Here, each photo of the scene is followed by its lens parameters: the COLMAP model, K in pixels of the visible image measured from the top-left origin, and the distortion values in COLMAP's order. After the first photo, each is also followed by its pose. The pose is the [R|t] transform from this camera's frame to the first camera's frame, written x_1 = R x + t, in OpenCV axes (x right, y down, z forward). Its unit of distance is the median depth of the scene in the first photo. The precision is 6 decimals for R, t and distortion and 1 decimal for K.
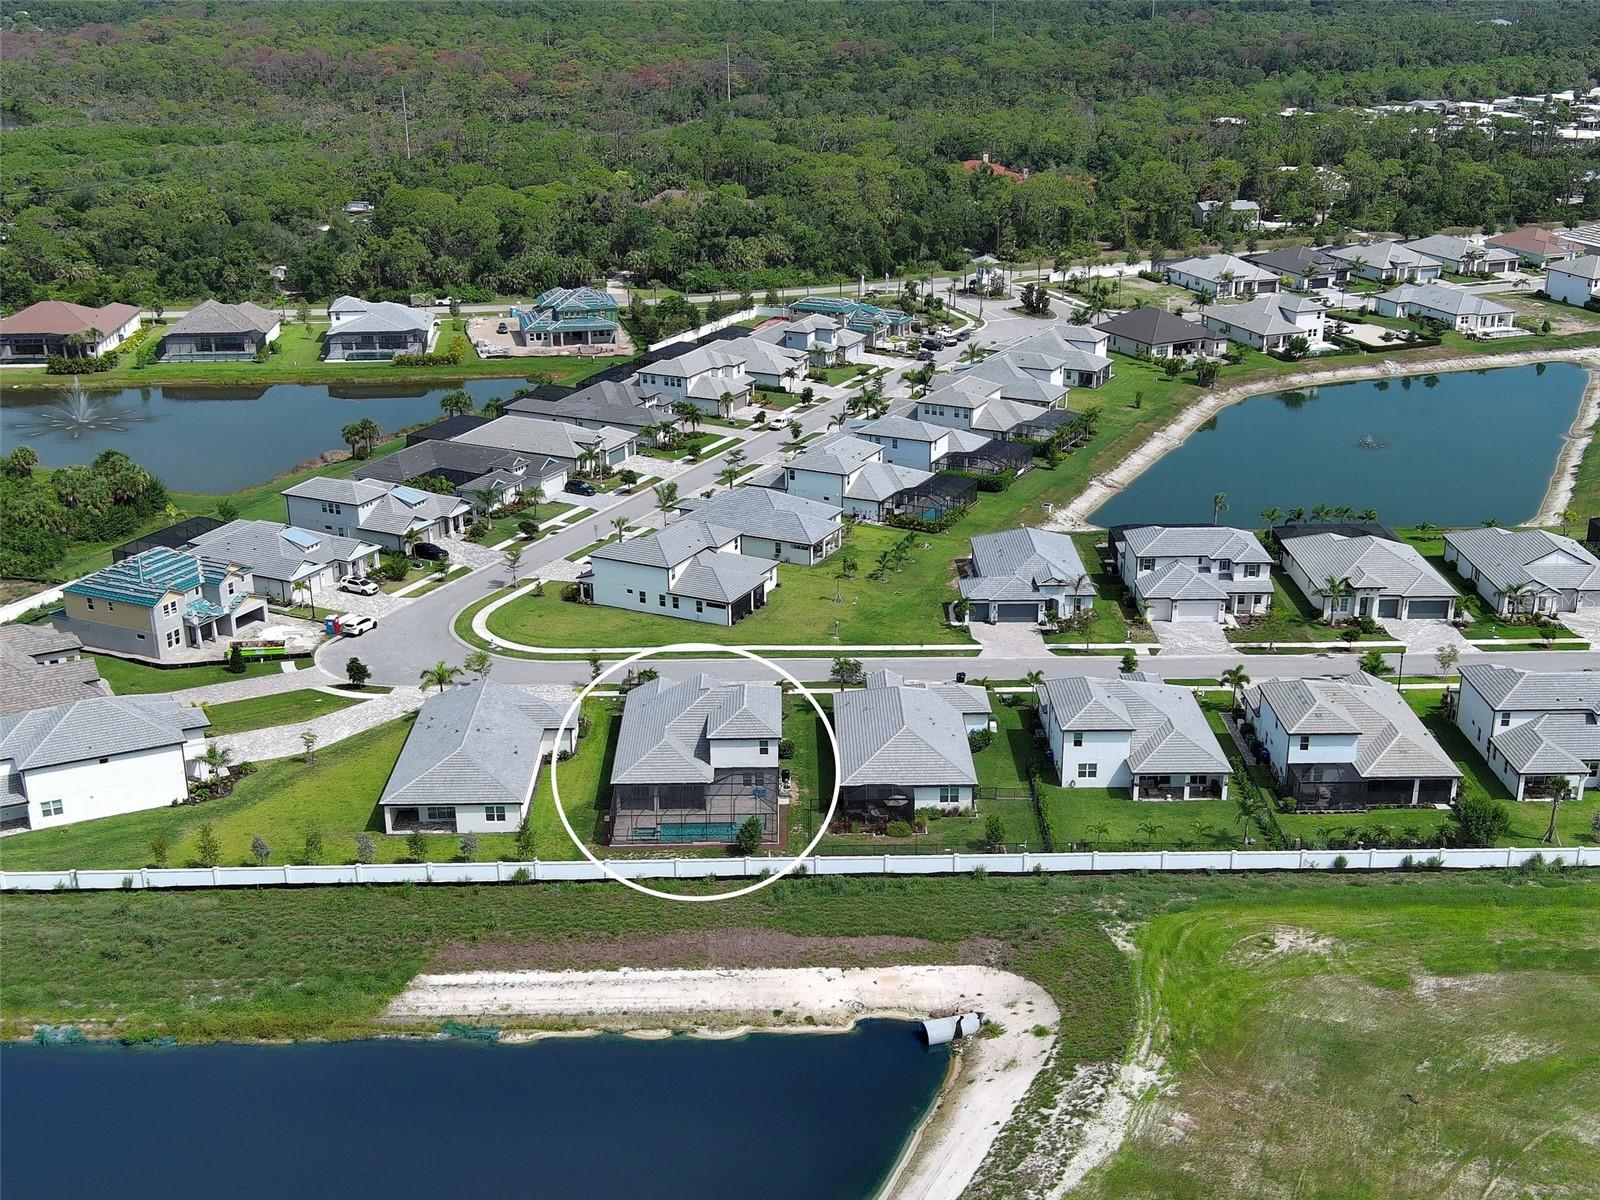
lens RADIAL K [[1953.8, 0, 800.0], [0, 1953.8, 600.0], [0, 0, 1]] dist [0.015619, -0.001995]
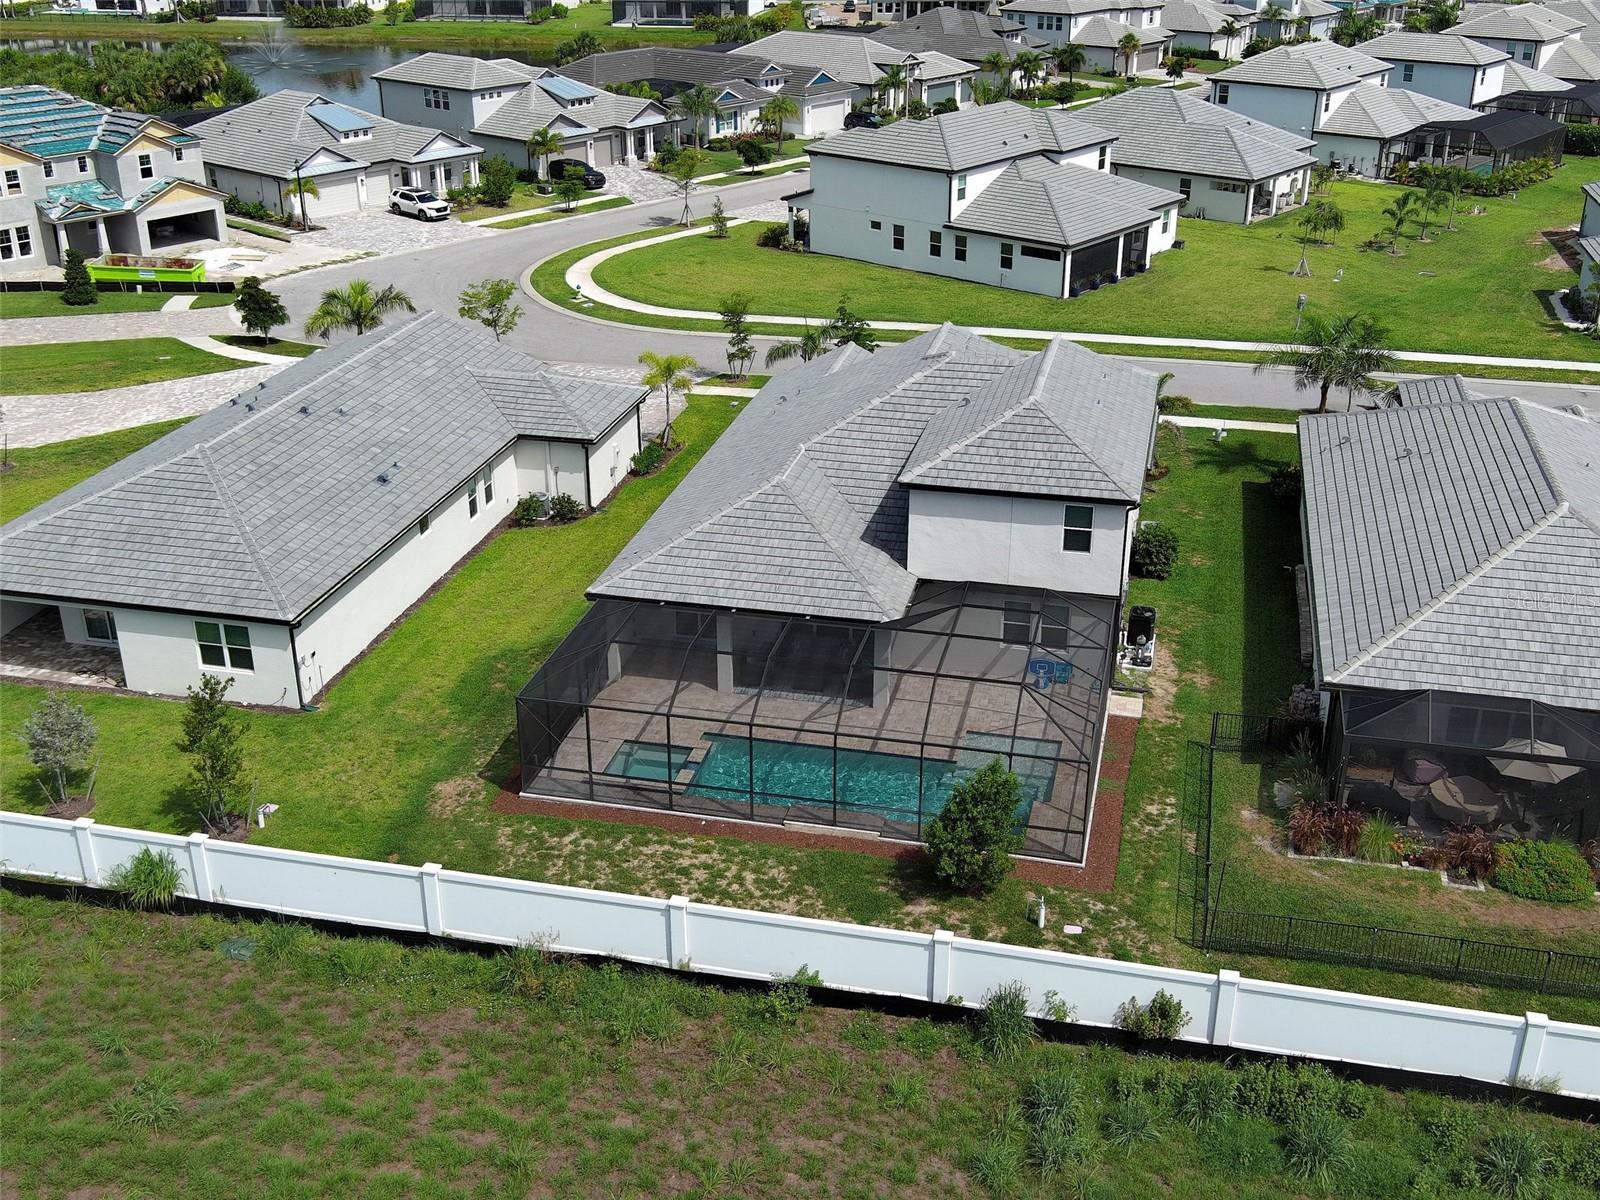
lens RADIAL K [[1668.9, 0, 796.0], [0, 1668.9, 602.4], [0, 0, 1]] dist [0.059834, -0.143446]
pose [[0.969666, 0.105966, -0.220270, -0.001718], [-0.084970, 0.991074, 0.102728, 0.050000], [0.229189, -0.080895, 0.970015, 0.575322]]
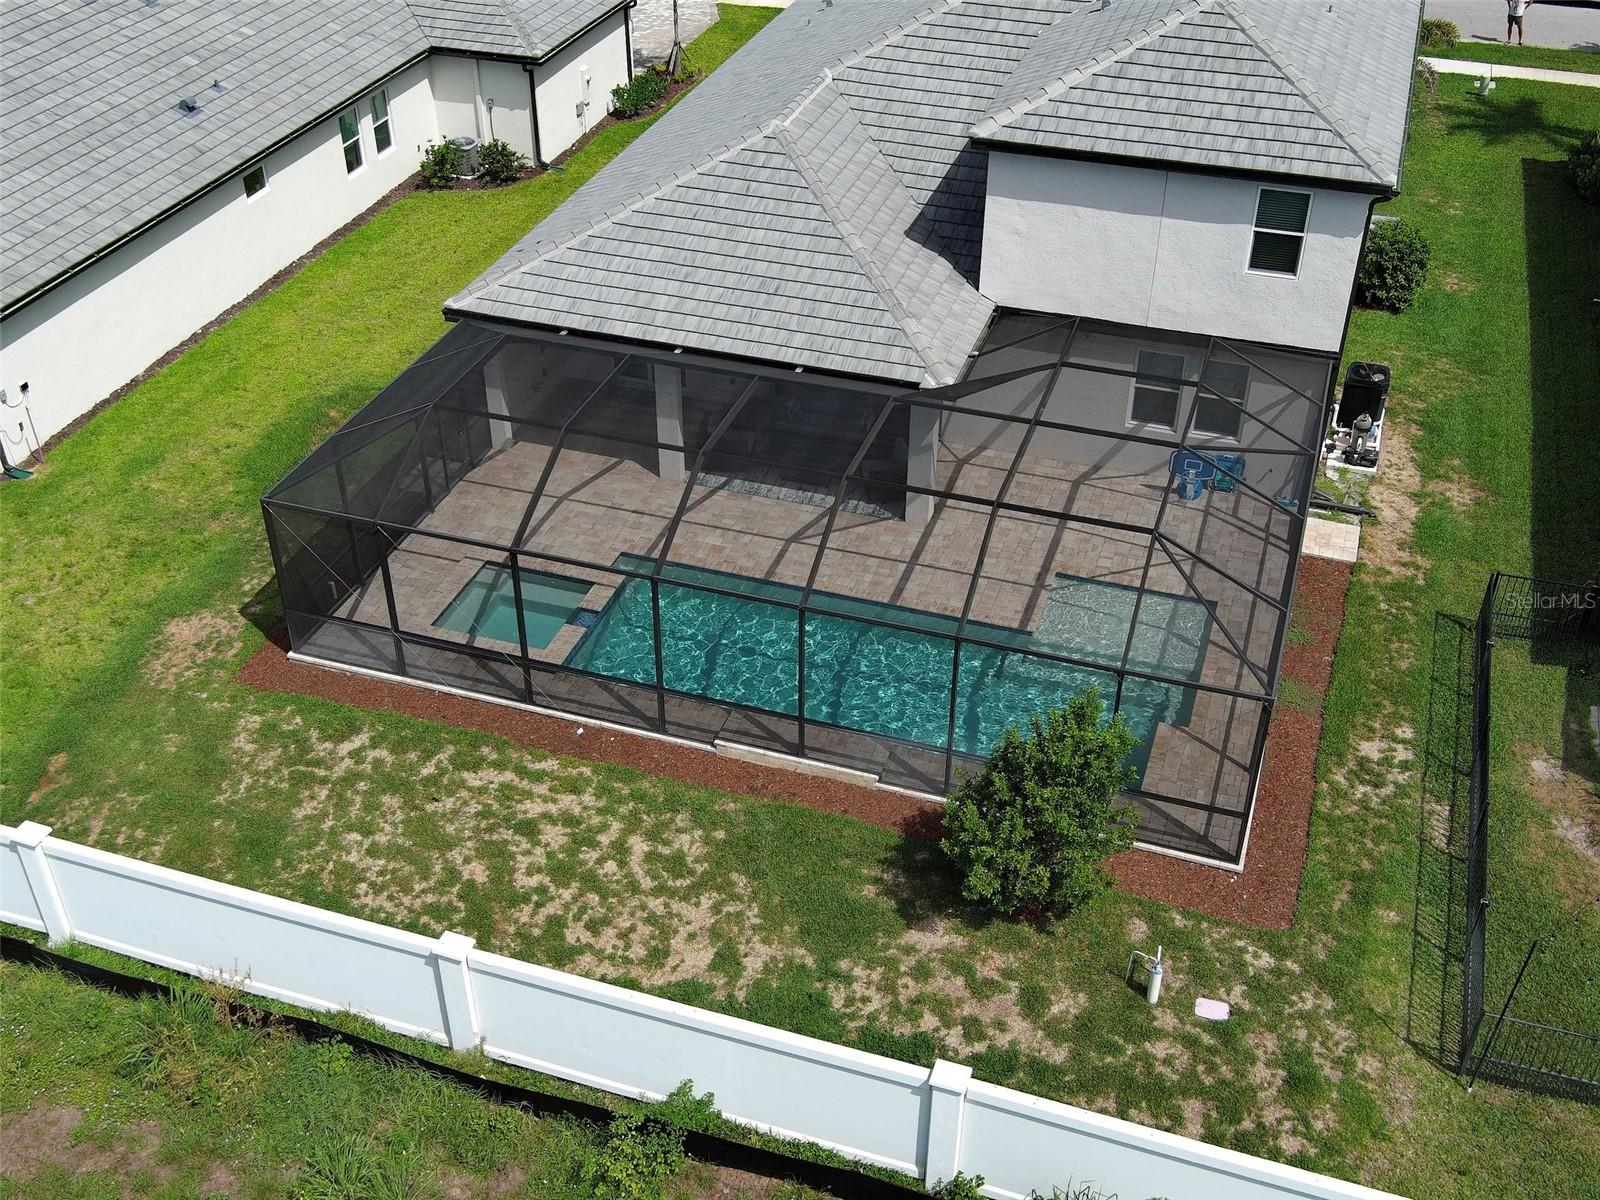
lens RADIAL K [[1668.9, 0, 796.0], [0, 1668.9, 602.4], [0, 0, 1]] dist [0.059834, -0.143446]
pose [[0.943158, 0.199865, -0.265532, -0.010023], [-0.115651, 0.946405, 0.301568, 0.052256], [0.311573, -0.253717, 0.915724, 0.660212]]
